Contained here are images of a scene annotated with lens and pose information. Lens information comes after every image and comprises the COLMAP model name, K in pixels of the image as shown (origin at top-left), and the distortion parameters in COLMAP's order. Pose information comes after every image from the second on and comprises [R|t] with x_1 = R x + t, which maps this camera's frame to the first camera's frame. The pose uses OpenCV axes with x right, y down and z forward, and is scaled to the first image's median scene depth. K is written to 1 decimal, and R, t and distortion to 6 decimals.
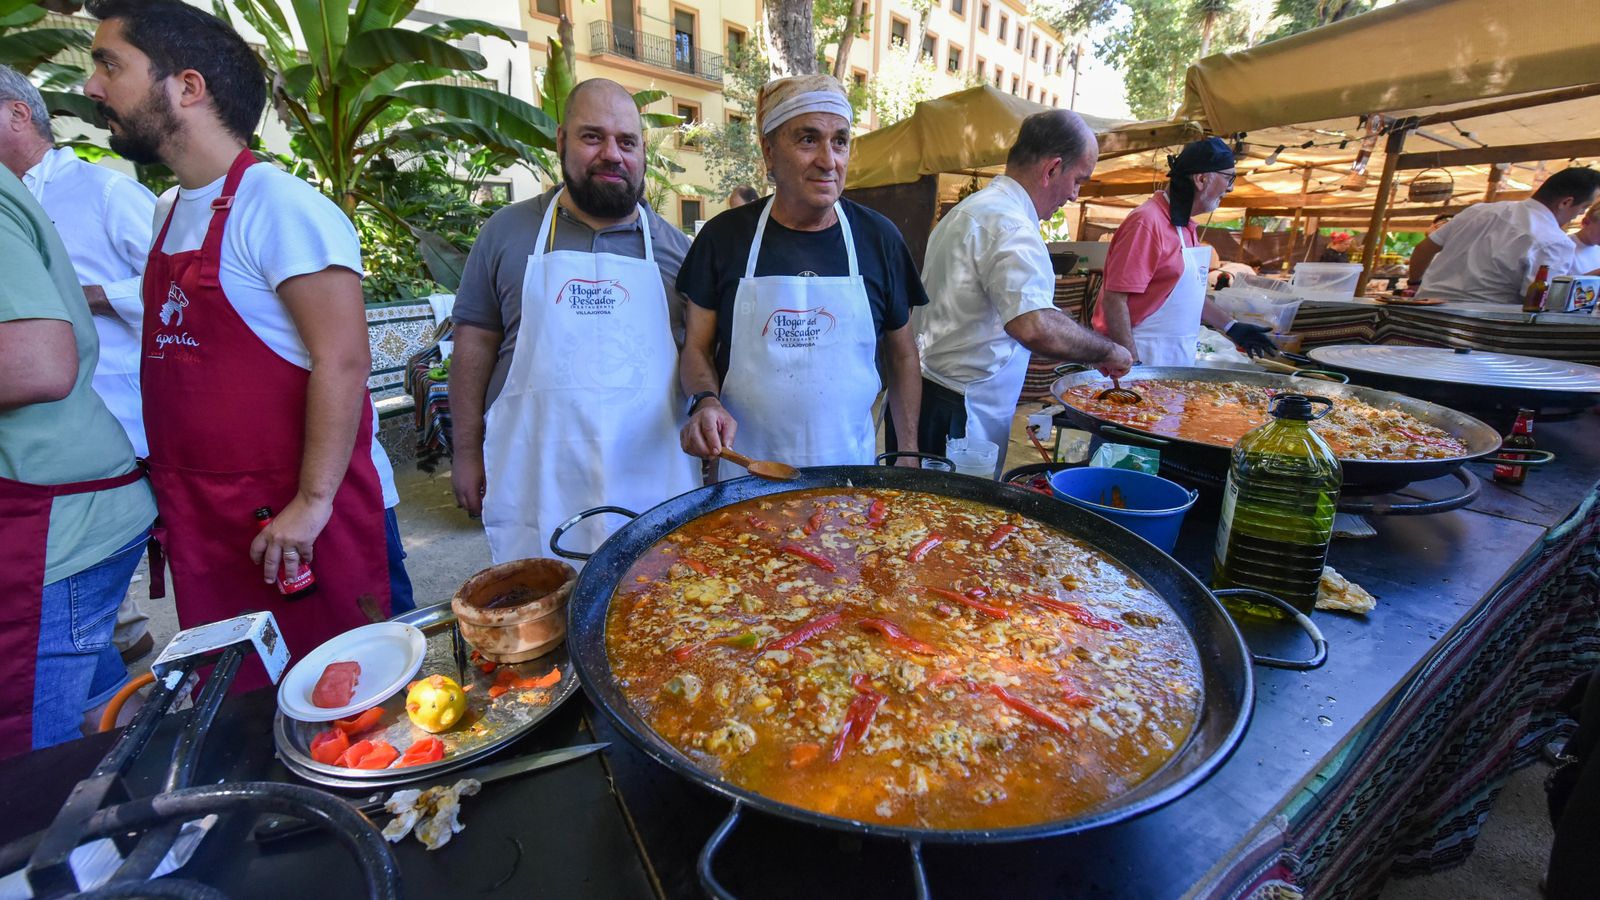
lens RADIAL K [[624.3, 0, 801.5], [0, 624.3, 428.8], [0, 0, 1]] dist [-0.020164, 0.000804]
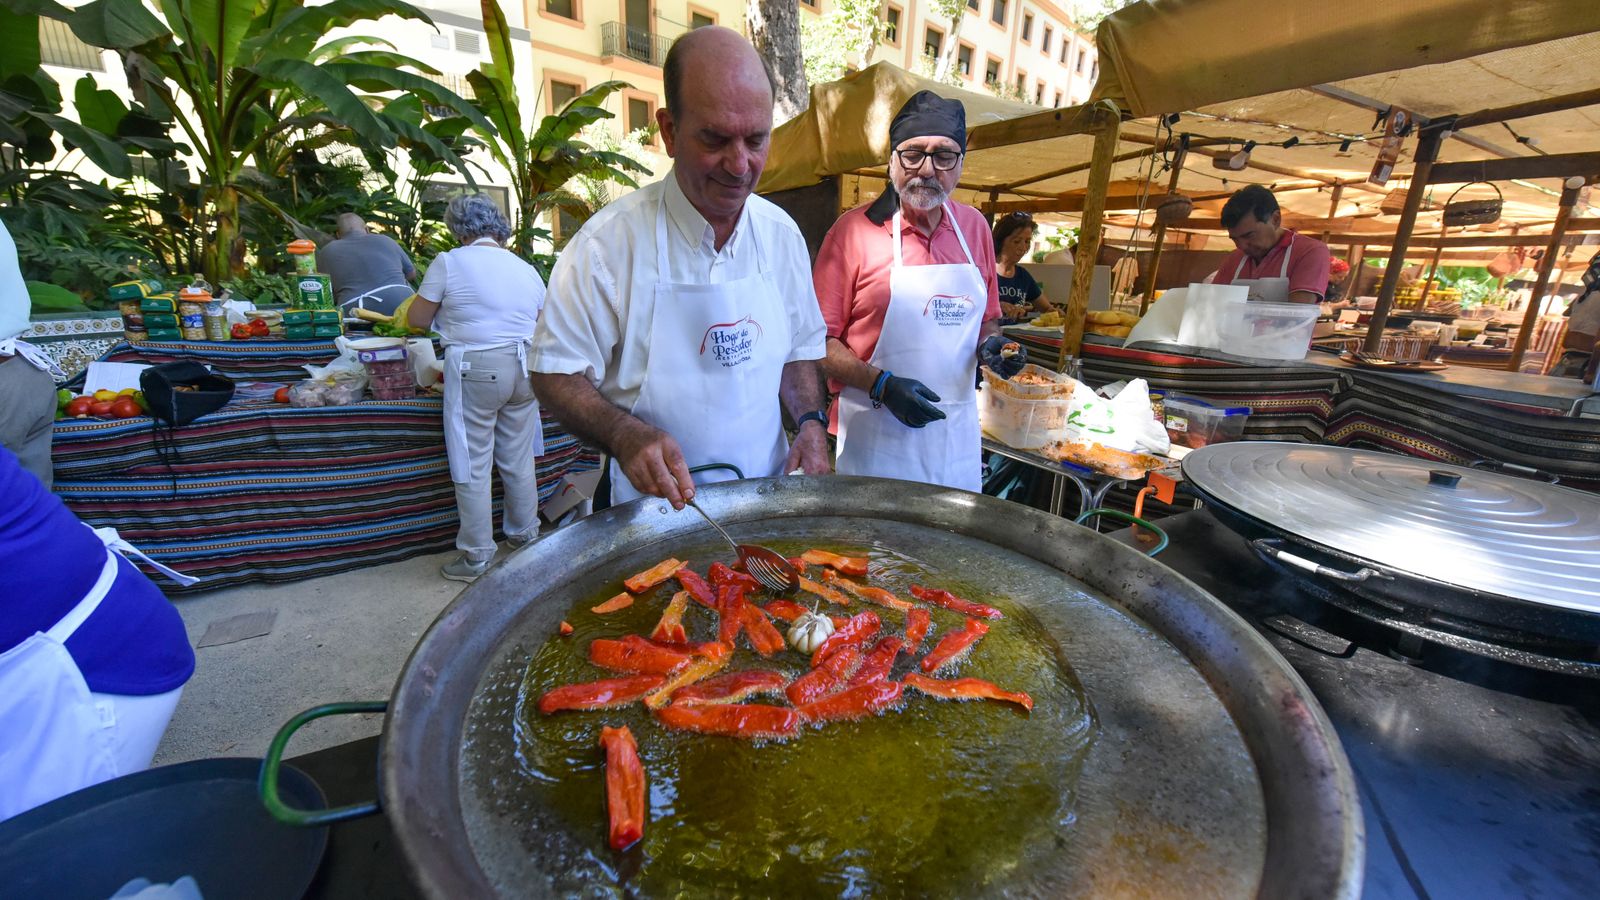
lens RADIAL K [[624.3, 0, 799.8], [0, 624.3, 445.4], [0, 0, 1]] dist [-0.020164, 0.000804]
pose [[0.997276, 0.048601, -0.055492, 0.188175], [-0.048386, 0.998815, 0.005214, -0.044087], [0.055680, -0.002515, 0.998446, 0.142415]]
